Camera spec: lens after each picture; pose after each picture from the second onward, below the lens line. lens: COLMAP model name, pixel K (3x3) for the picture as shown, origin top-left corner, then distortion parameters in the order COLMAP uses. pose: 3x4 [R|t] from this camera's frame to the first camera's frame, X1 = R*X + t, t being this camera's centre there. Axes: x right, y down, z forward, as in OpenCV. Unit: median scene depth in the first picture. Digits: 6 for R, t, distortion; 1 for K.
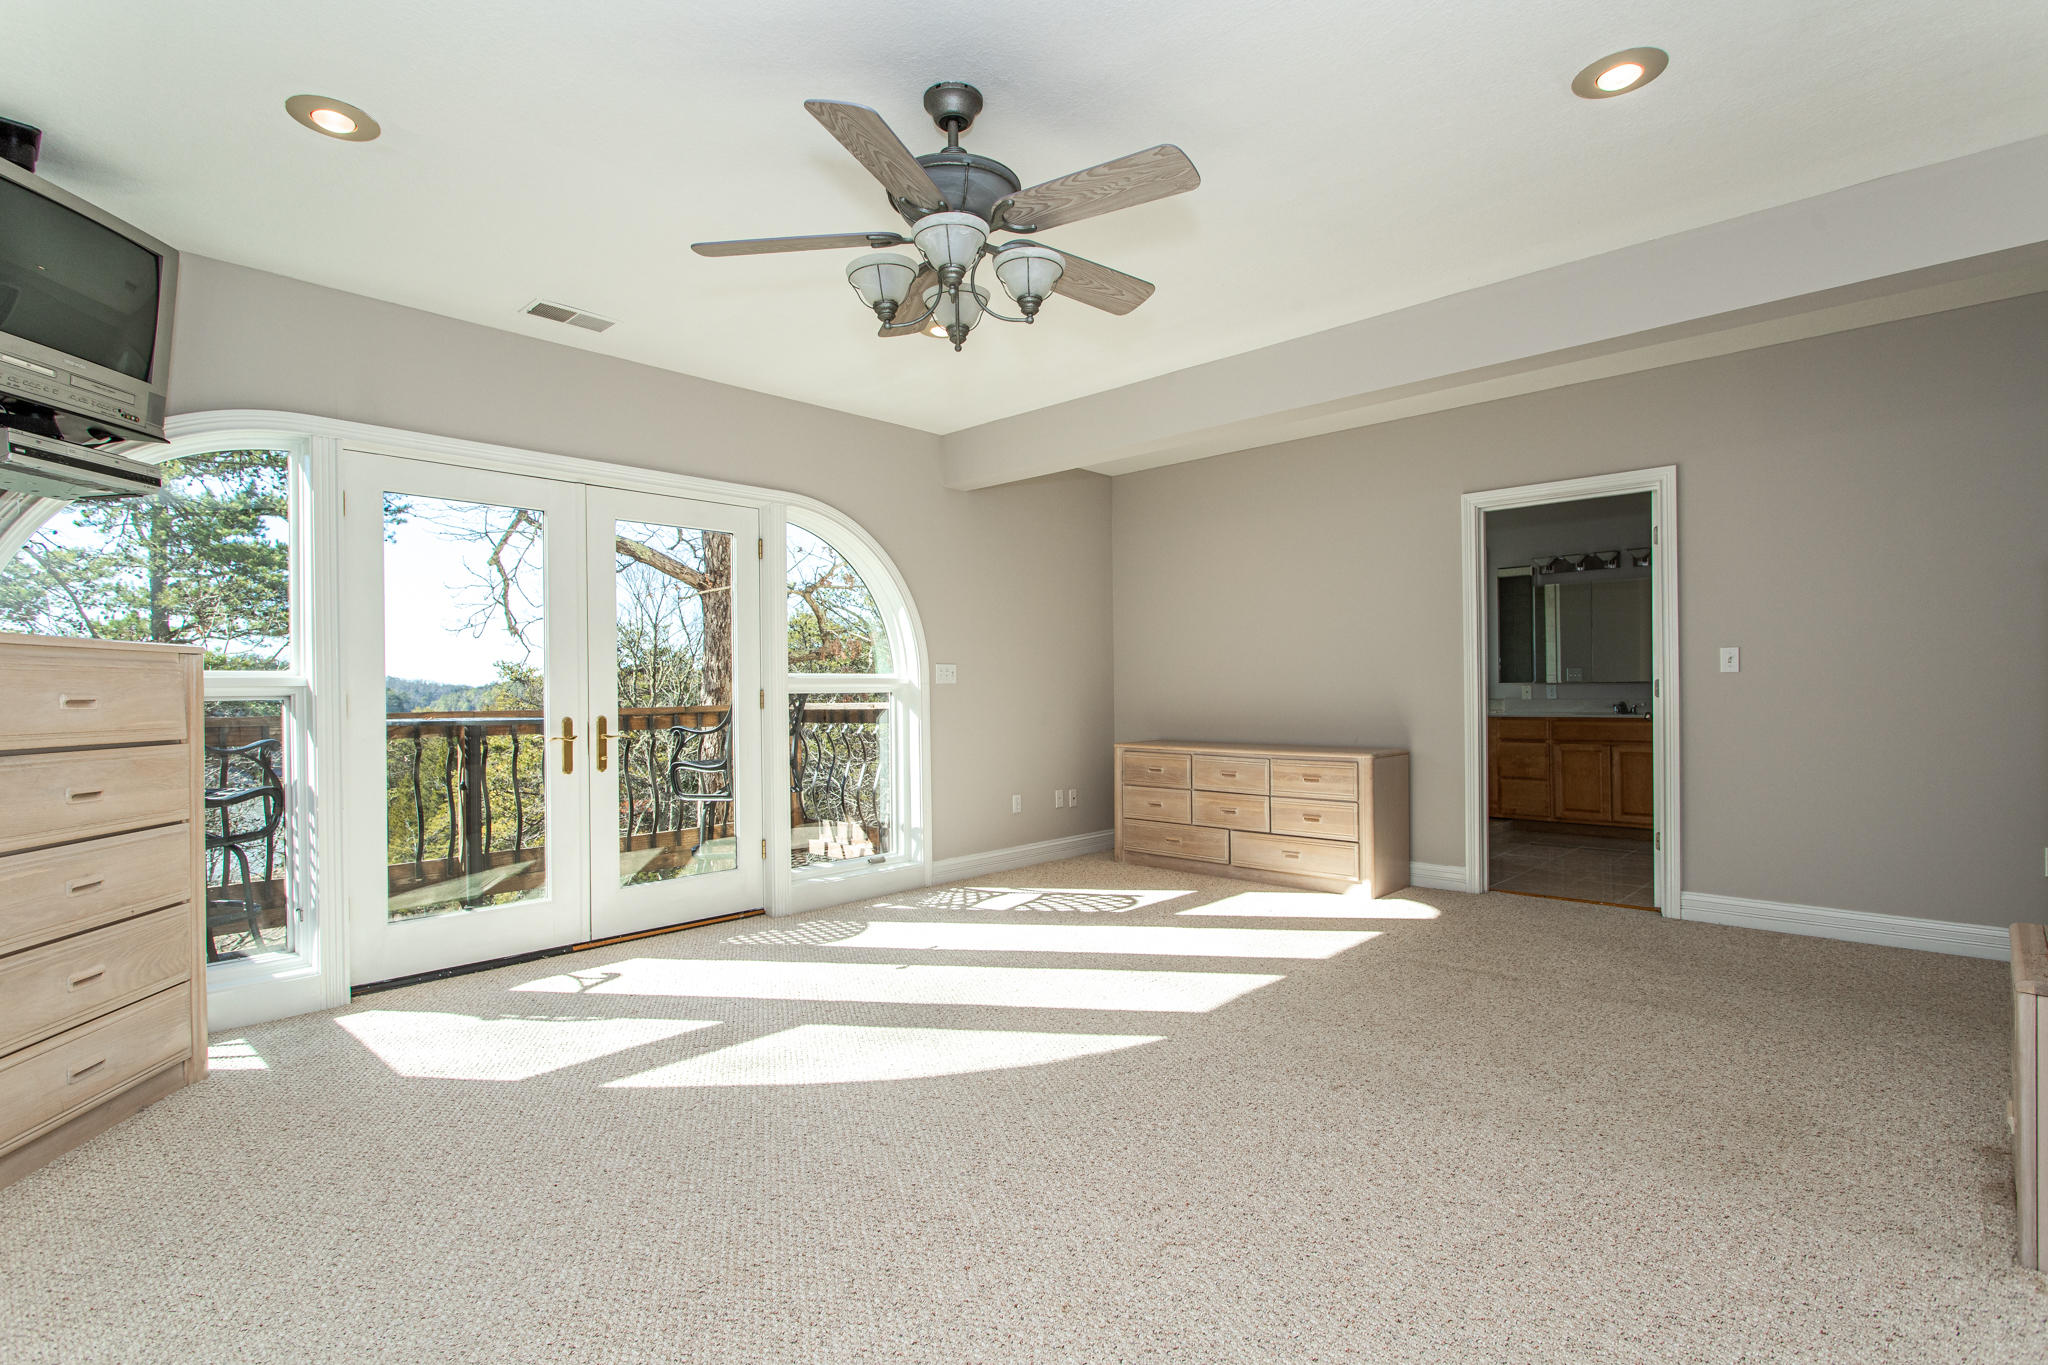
lens RADIAL K [[972.1, 0, 1022.9], [0, 972.1, 680.3], [0, 0, 1]] dist [0.009593, -0.000290]
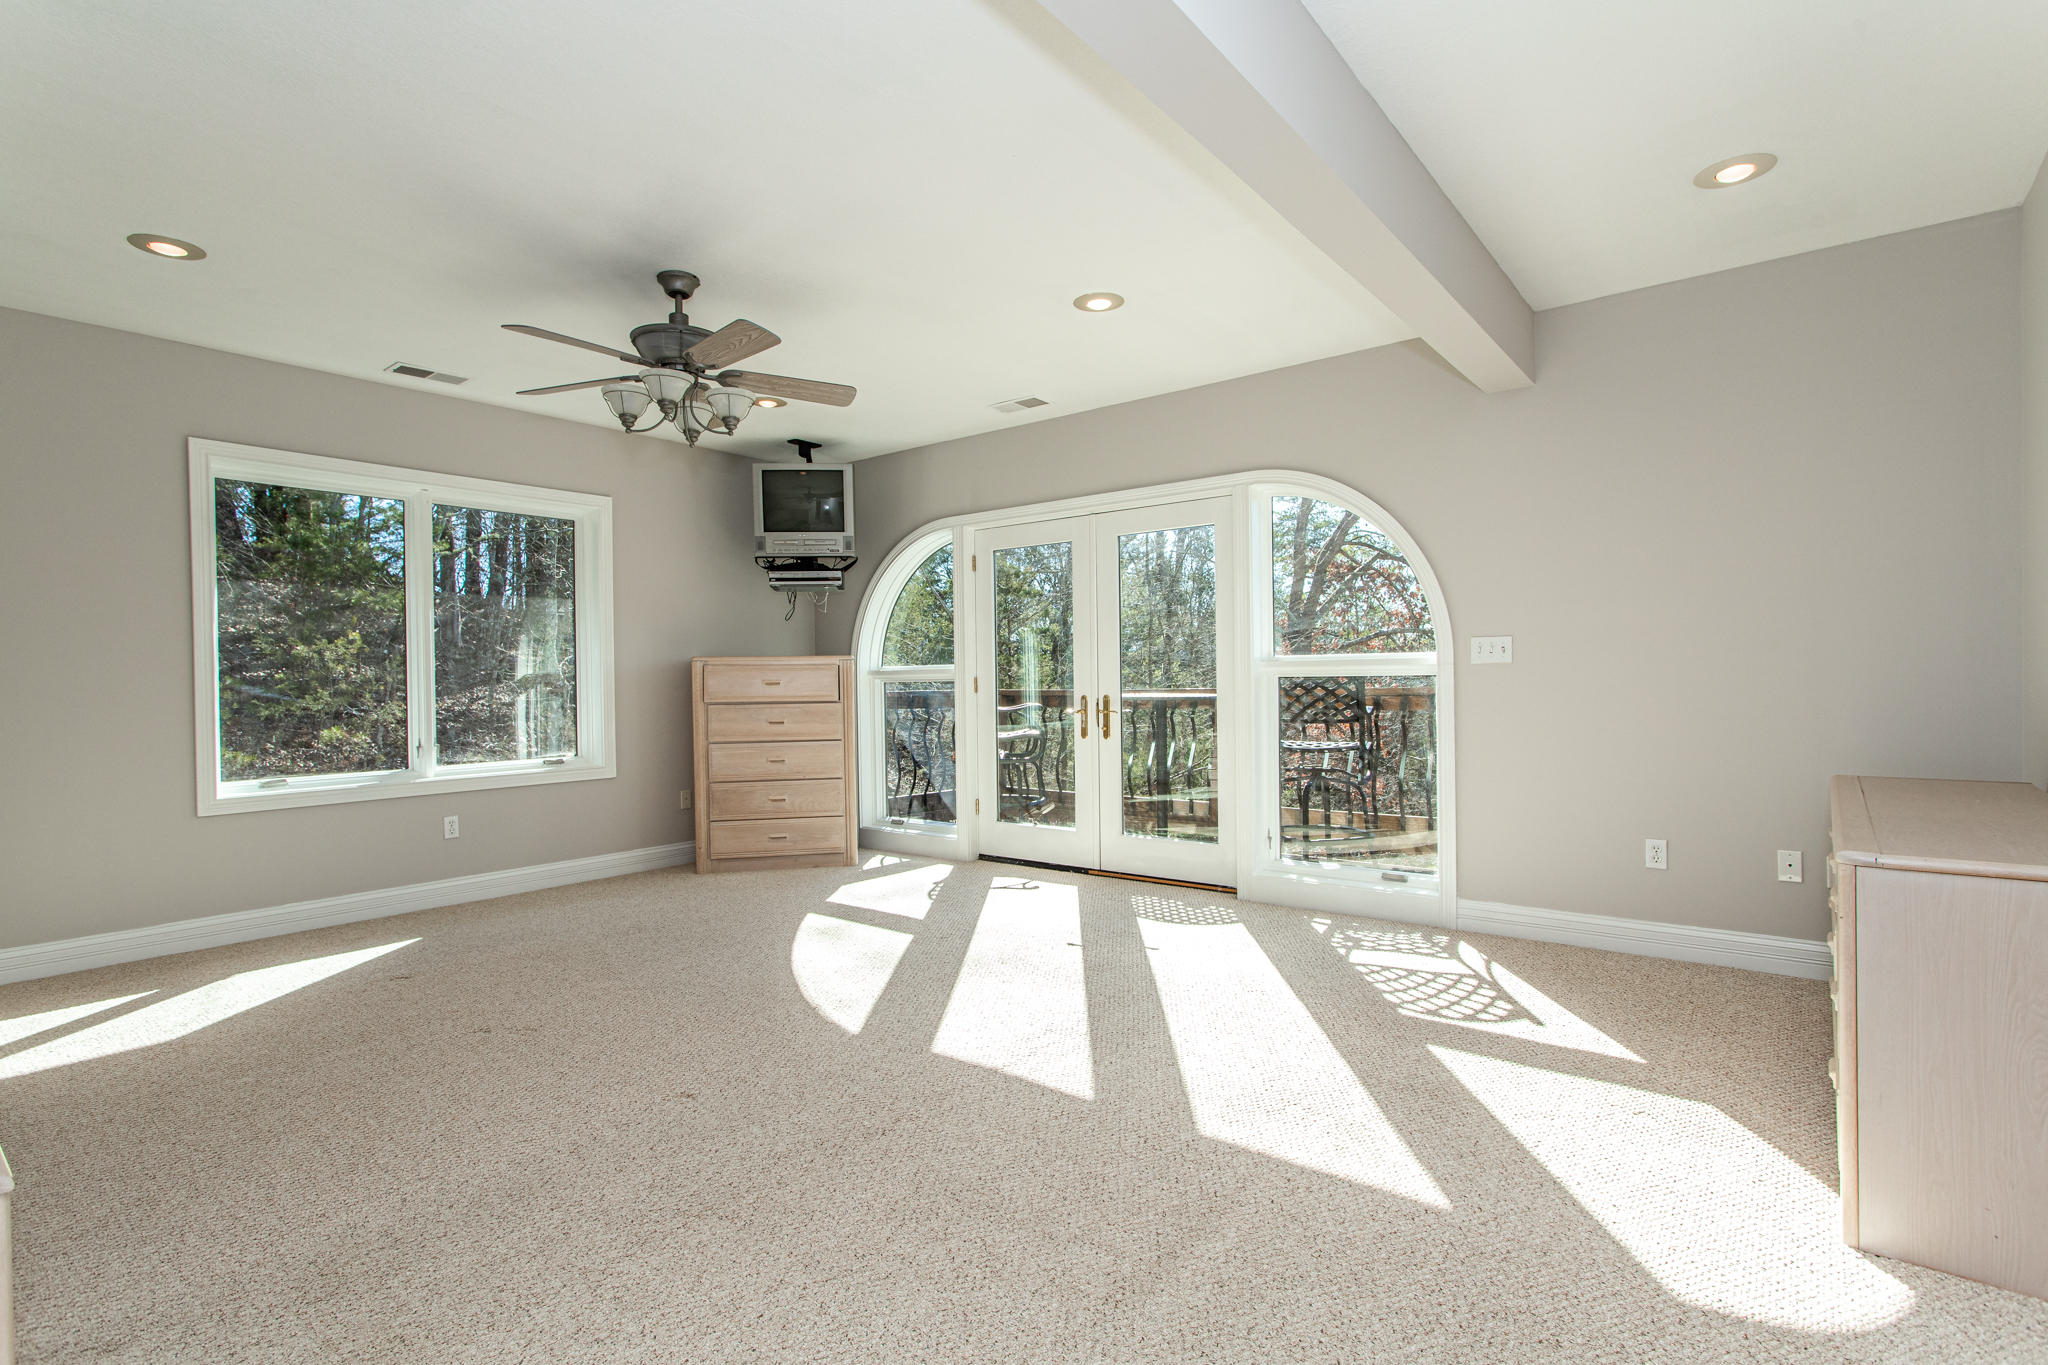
lens RADIAL K [[972.1, 0, 1022.9], [0, 972.1, 684.1], [0, 0, 1]] dist [0.009593, -0.000290]
pose [[0.099657, 0.013526, -0.994930, 0.848859], [0.020595, 0.999665, 0.015654, 0.000184], [0.994809, -0.022050, 0.099345, 0.803766]]
